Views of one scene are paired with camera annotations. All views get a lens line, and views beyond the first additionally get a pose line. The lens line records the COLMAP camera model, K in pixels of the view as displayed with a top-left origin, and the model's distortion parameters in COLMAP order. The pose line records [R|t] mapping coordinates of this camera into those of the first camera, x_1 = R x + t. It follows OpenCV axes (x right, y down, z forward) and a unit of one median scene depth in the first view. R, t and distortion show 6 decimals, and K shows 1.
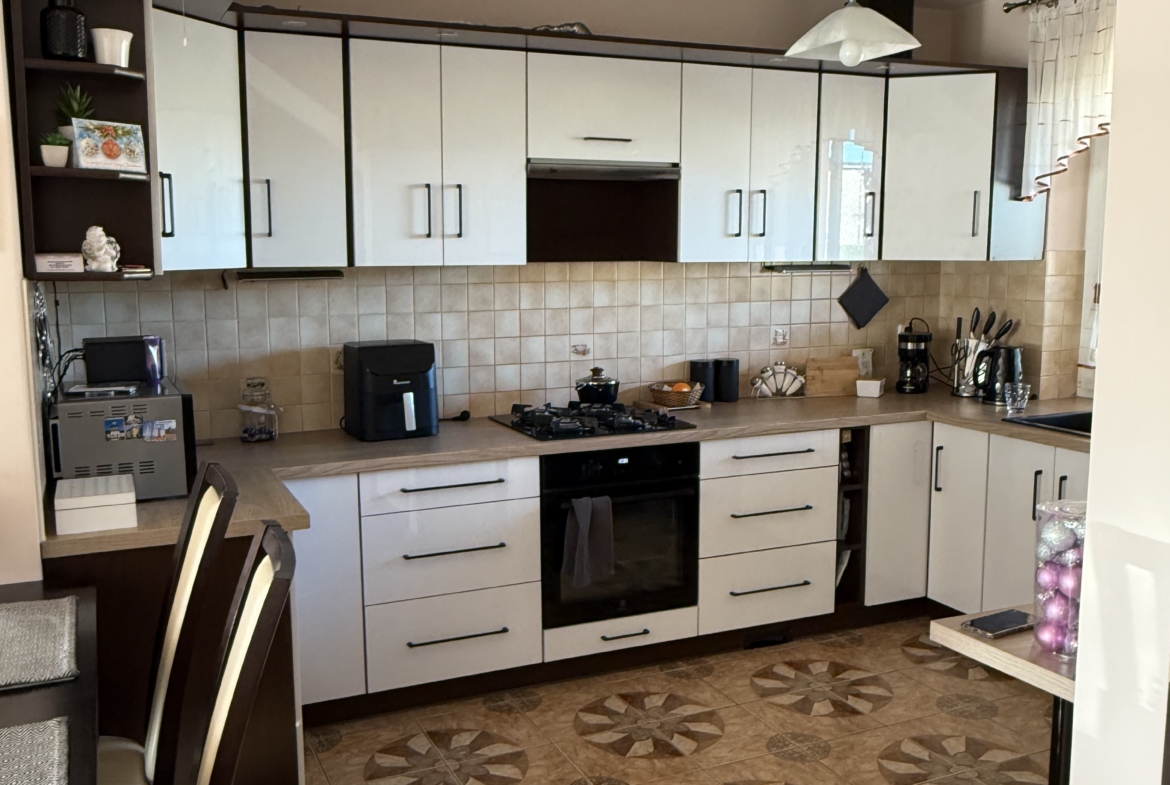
lens RADIAL K [[1084.0, 0, 585.0], [0, 1084.0, 392.5], [0, 0, 1]] dist [-0.005522, -0.005549]
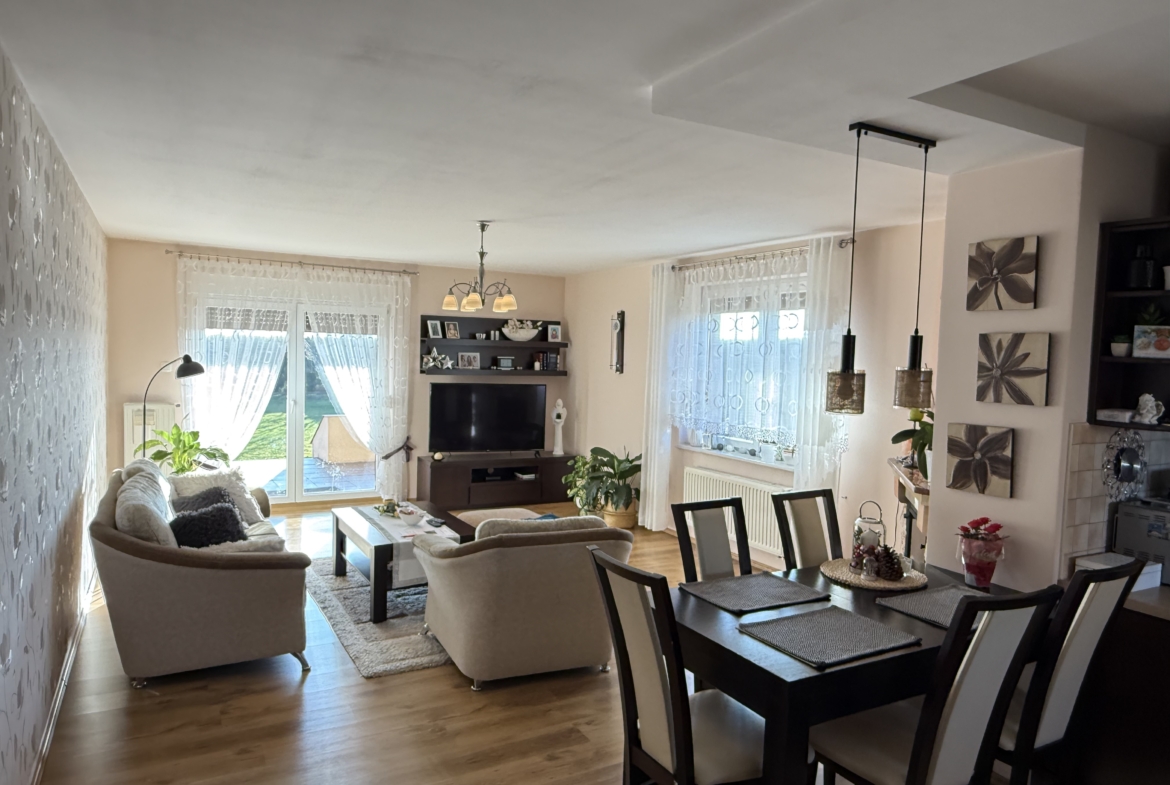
lens RADIAL K [[764.5, 0, 585.0], [0, 764.5, 392.5], [0, 0, 1]] dist [0.000483, 0.000212]
pose [[0.083544, 0.062895, -0.994517, 0.560882], [-0.169979, 0.984279, 0.047969, -0.073841], [0.981900, 0.165040, 0.092922, 0.124750]]
